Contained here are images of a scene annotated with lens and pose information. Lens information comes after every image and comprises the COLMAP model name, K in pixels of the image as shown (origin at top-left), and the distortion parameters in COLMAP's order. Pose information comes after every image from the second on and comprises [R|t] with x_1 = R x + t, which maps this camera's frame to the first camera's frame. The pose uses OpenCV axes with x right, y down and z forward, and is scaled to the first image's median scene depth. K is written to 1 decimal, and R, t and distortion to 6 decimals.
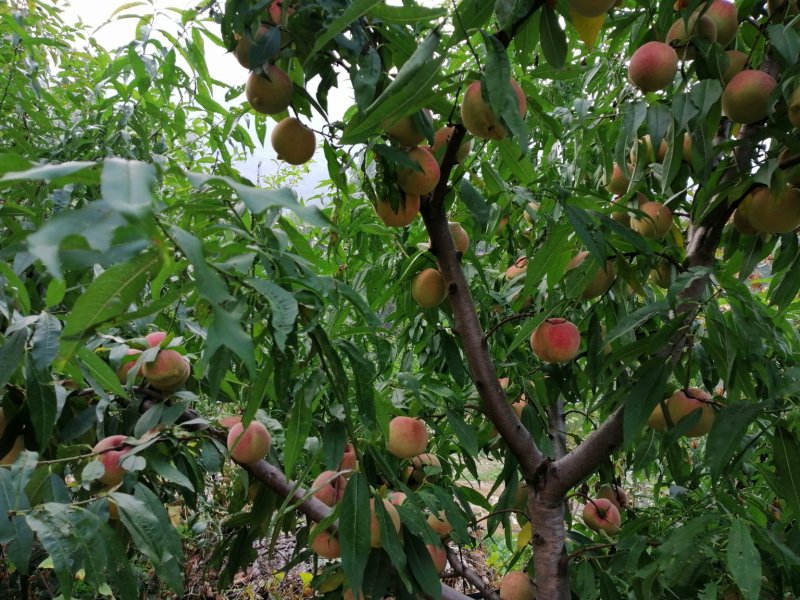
lens RADIAL K [[540.2, 0, 408.4], [0, 540.2, 278.3], [0, 0, 1]] dist [0.013273, -0.027593]
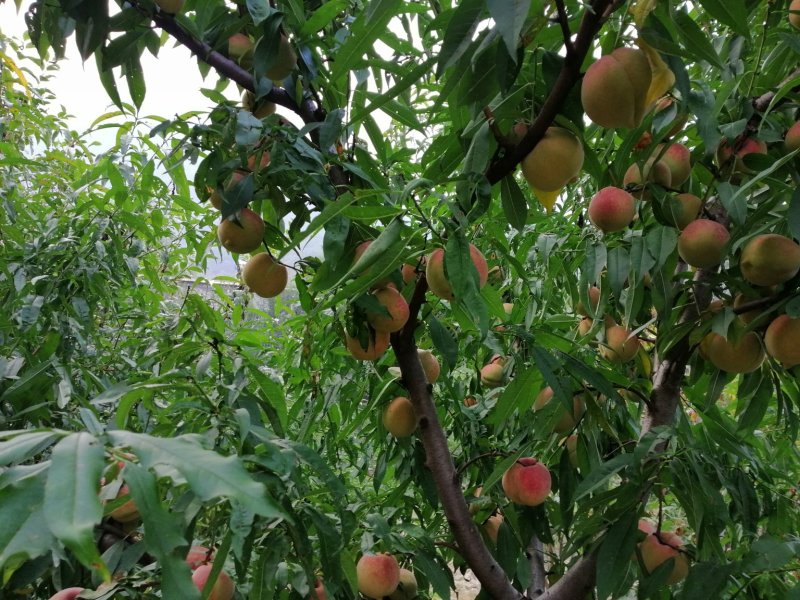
lens RADIAL K [[540.2, 0, 405.5], [0, 540.2, 294.8], [0, 0, 1]] dist [0.013273, -0.027593]
pose [[0.999457, -0.002036, 0.032897, 0.017056], [0.005330, 0.994939, -0.100336, -0.117085], [-0.032527, 0.100457, 0.994410, -0.011395]]
